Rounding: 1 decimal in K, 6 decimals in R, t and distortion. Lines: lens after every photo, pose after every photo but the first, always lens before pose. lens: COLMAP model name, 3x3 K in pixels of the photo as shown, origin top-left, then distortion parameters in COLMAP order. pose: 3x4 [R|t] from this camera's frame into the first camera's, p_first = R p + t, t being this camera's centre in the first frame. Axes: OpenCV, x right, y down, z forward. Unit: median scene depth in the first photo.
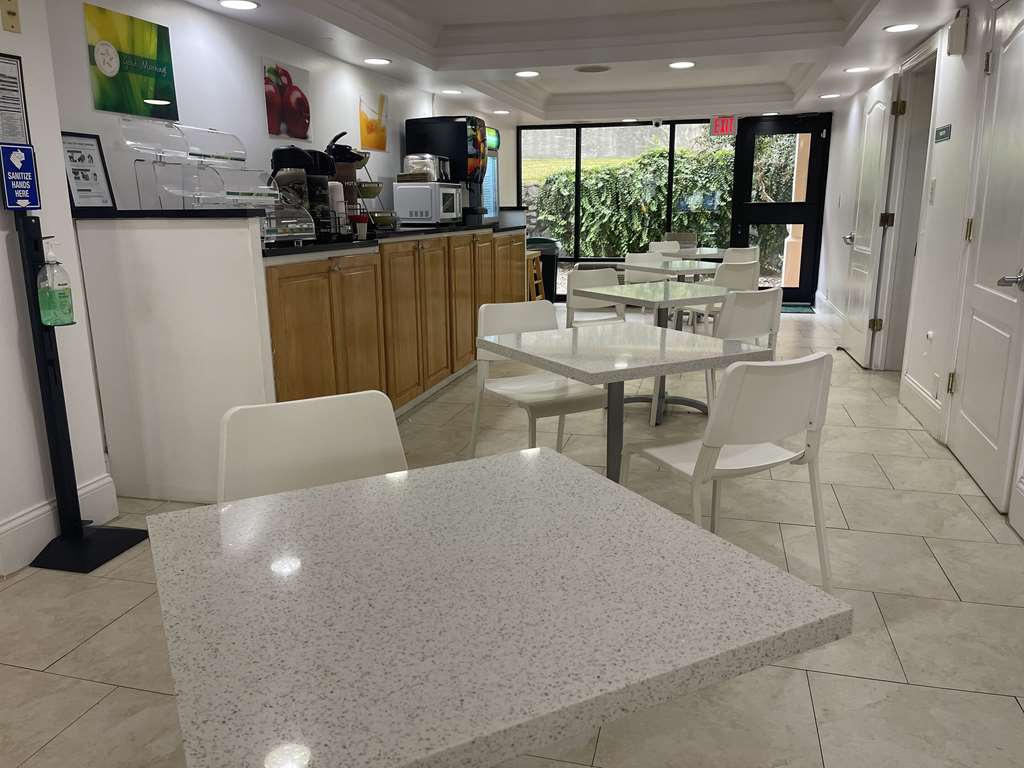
lens RADIAL K [[764.9, 0, 511.3], [0, 764.9, 391.4], [0, 0, 1]] dist [0.007981, -0.046864]
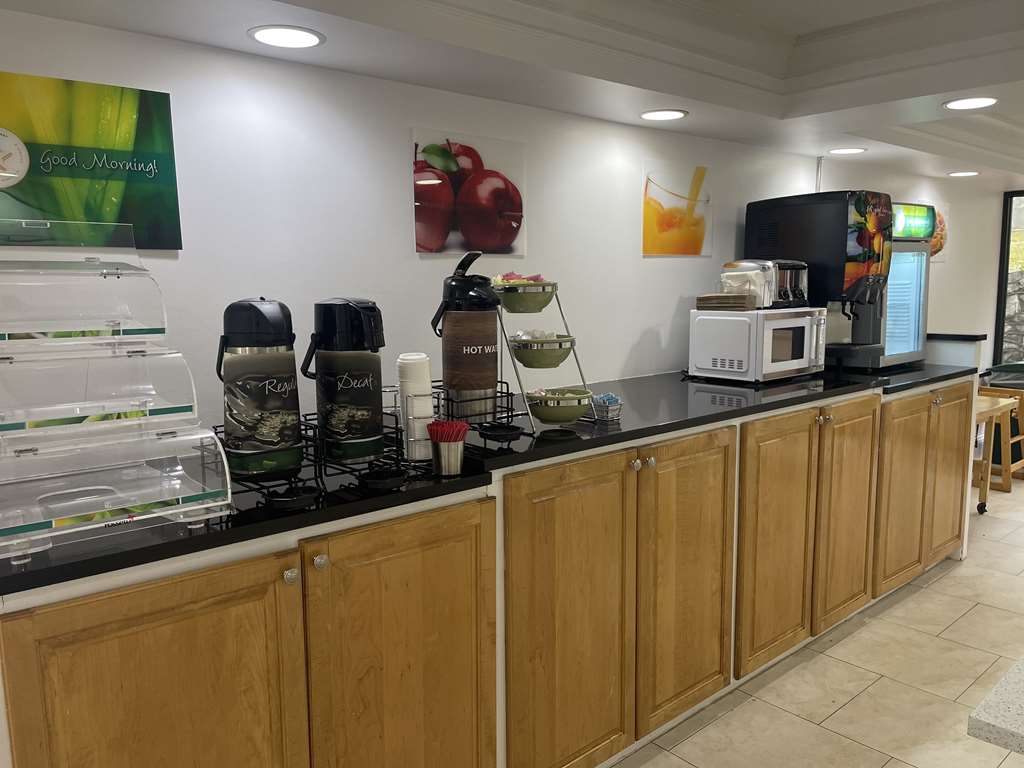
lens RADIAL K [[766.3, 0, 512.0], [0, 766.3, 384.0], [0, 0, 1]] dist [0.039252, -0.053138]
pose [[0.823882, 0.069984, -0.562423, 0.082532], [-0.125649, 0.990207, -0.060846, -0.180477], [0.552657, 0.120798, 0.824608, 0.484407]]
